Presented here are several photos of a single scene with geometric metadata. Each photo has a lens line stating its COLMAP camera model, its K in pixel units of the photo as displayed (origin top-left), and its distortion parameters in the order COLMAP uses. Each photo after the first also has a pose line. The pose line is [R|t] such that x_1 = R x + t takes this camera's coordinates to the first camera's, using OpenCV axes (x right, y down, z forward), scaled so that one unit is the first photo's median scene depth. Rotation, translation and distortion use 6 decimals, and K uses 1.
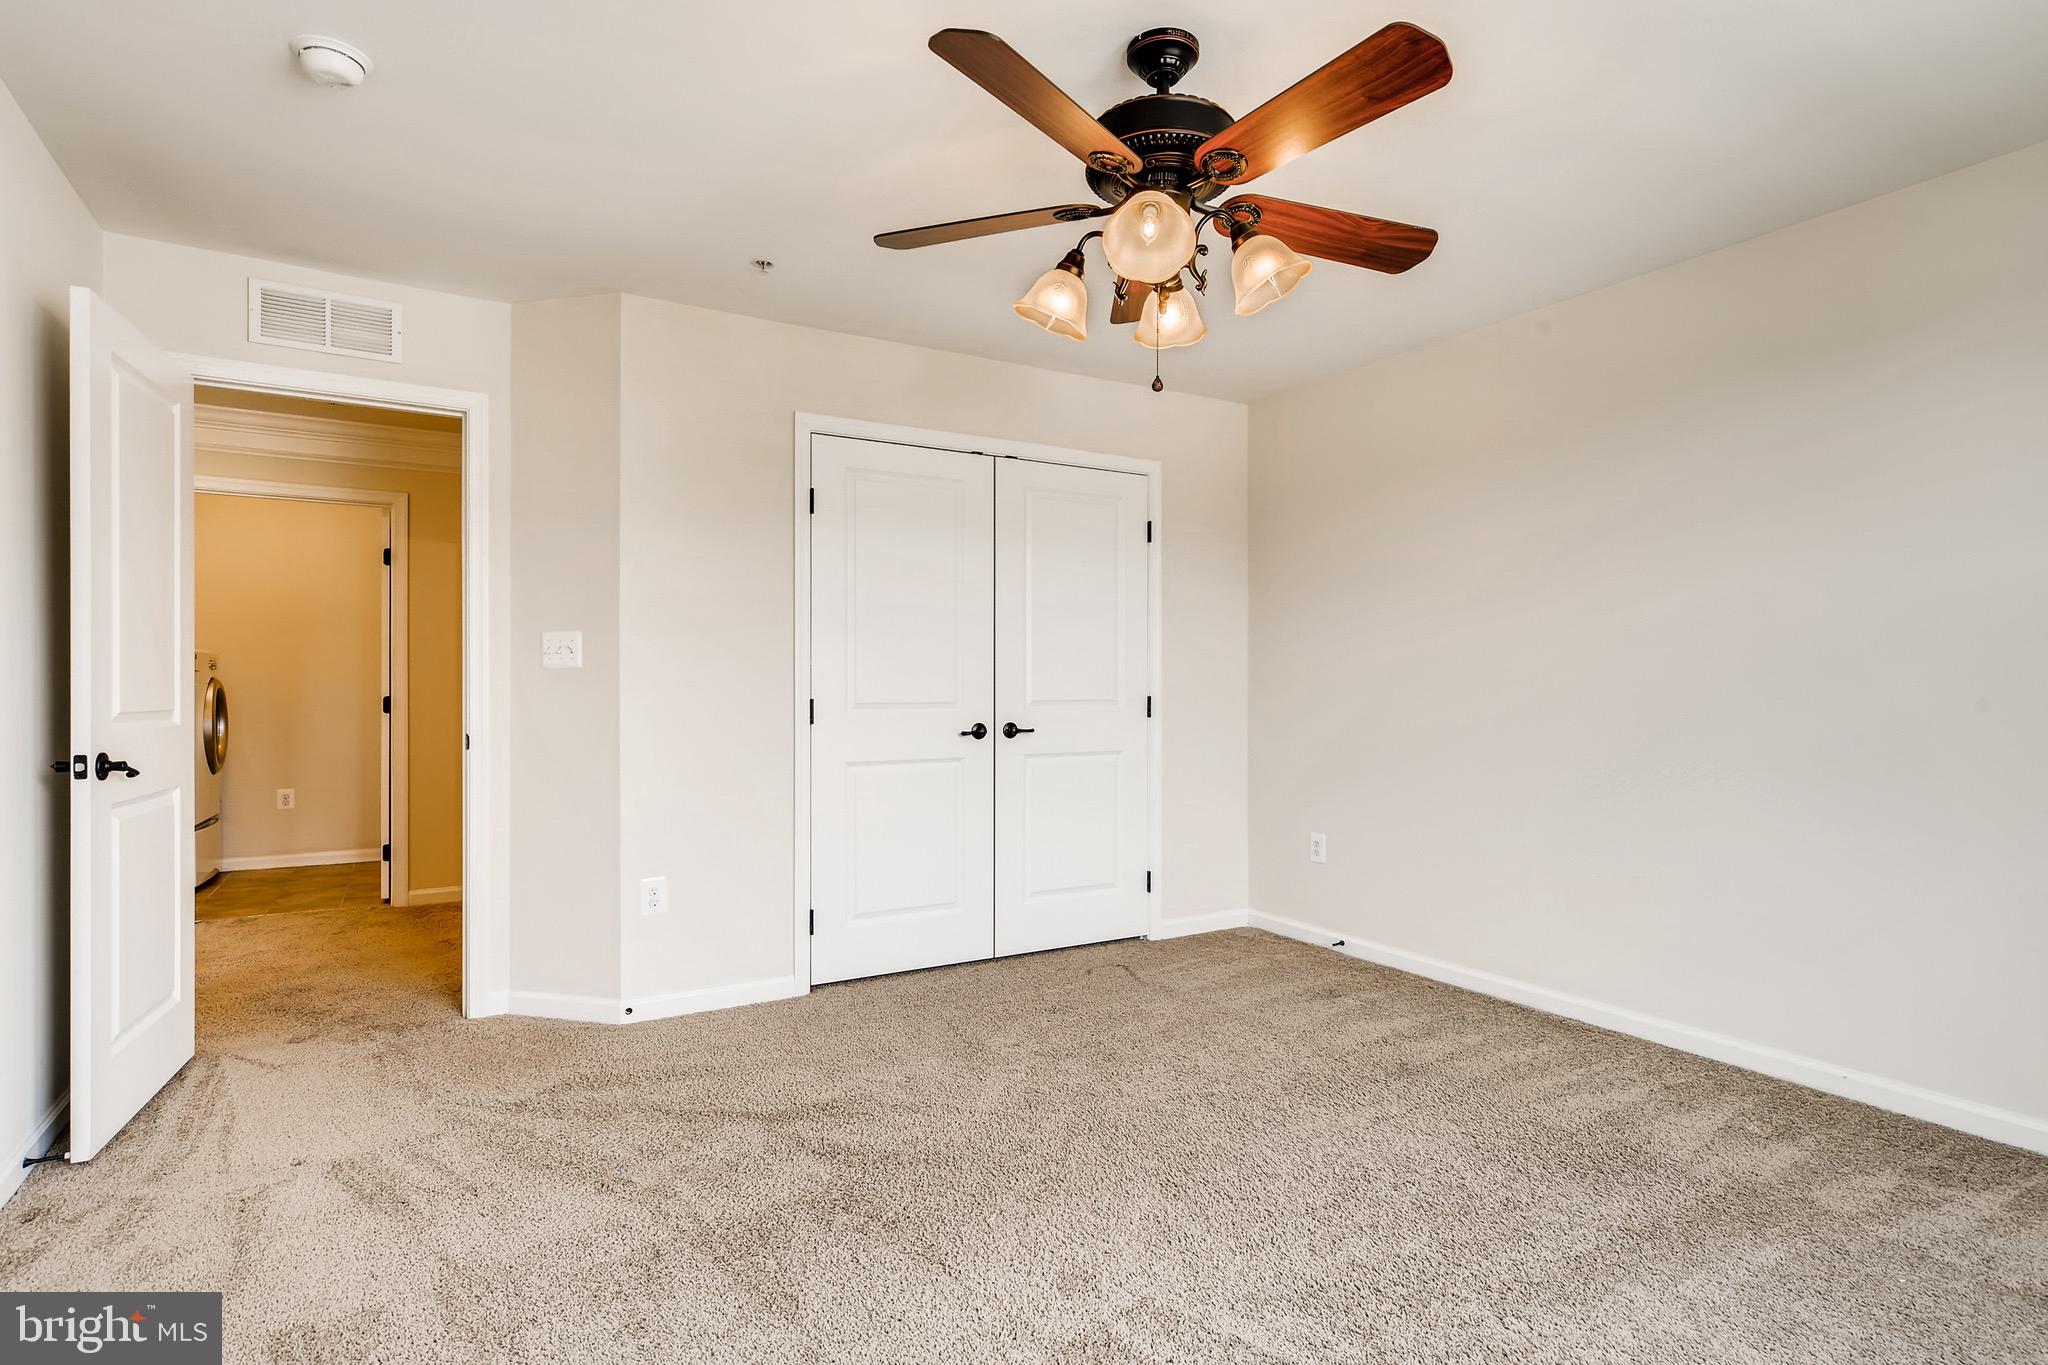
lens RADIAL K [[1036.3, 0, 1041.8], [0, 1036.3, 685.5], [0, 0, 1]] dist [0.001814, 0.001188]
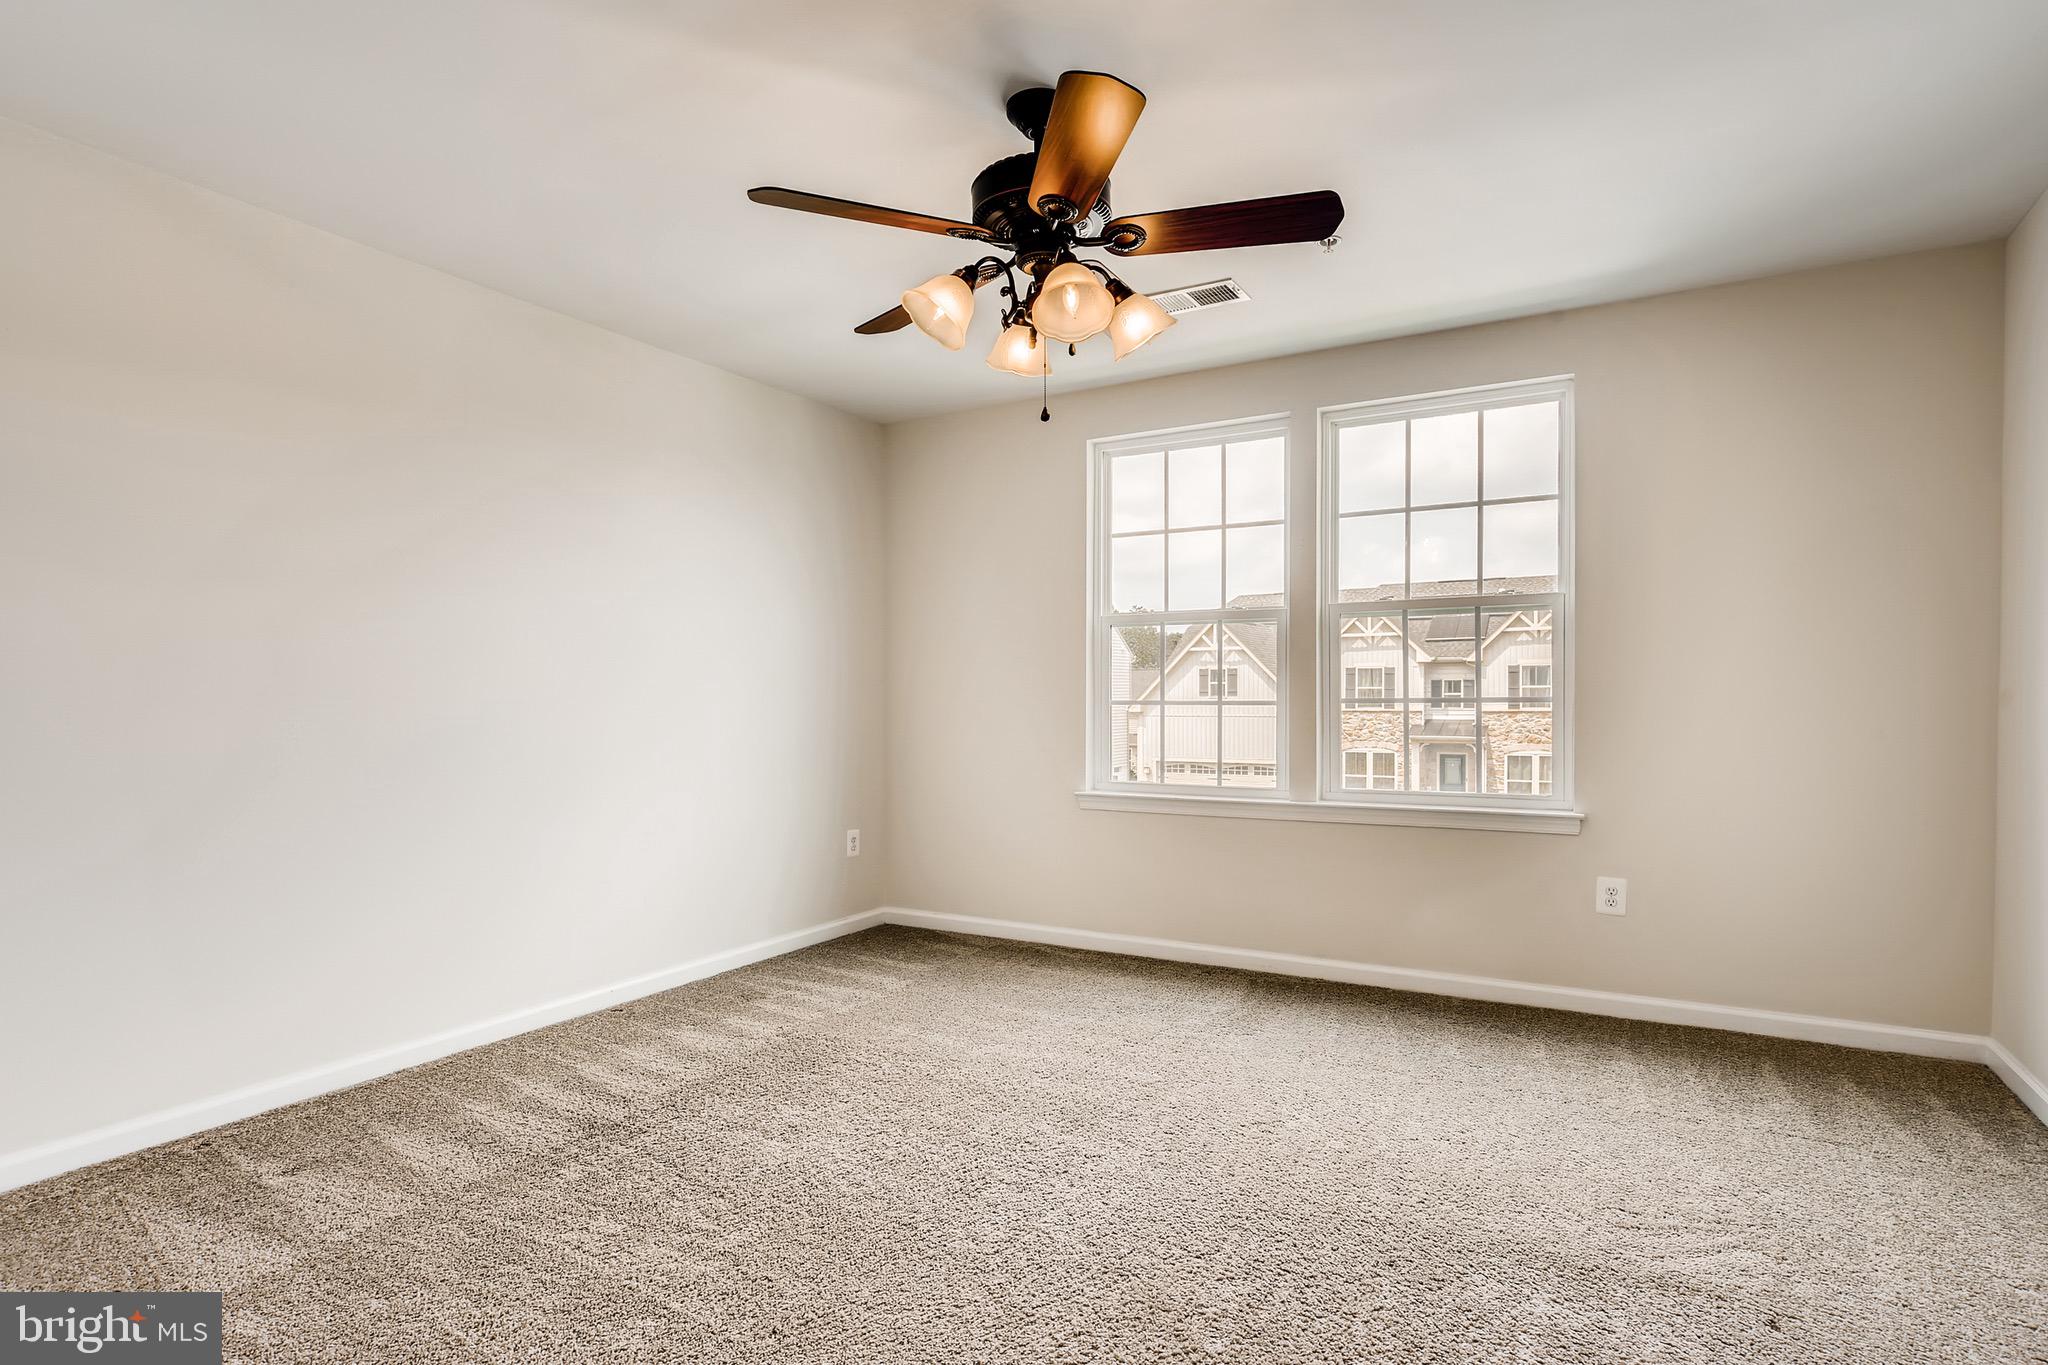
lens RADIAL K [[1036.3, 0, 1041.8], [0, 1036.3, 685.5], [0, 0, 1]] dist [0.001814, 0.001188]
pose [[-0.493828, 0.010423, 0.869497, -0.688429], [-0.001260, 0.999919, -0.012702, 0.005761], [-0.869559, -0.007369, -0.493775, 1.255341]]
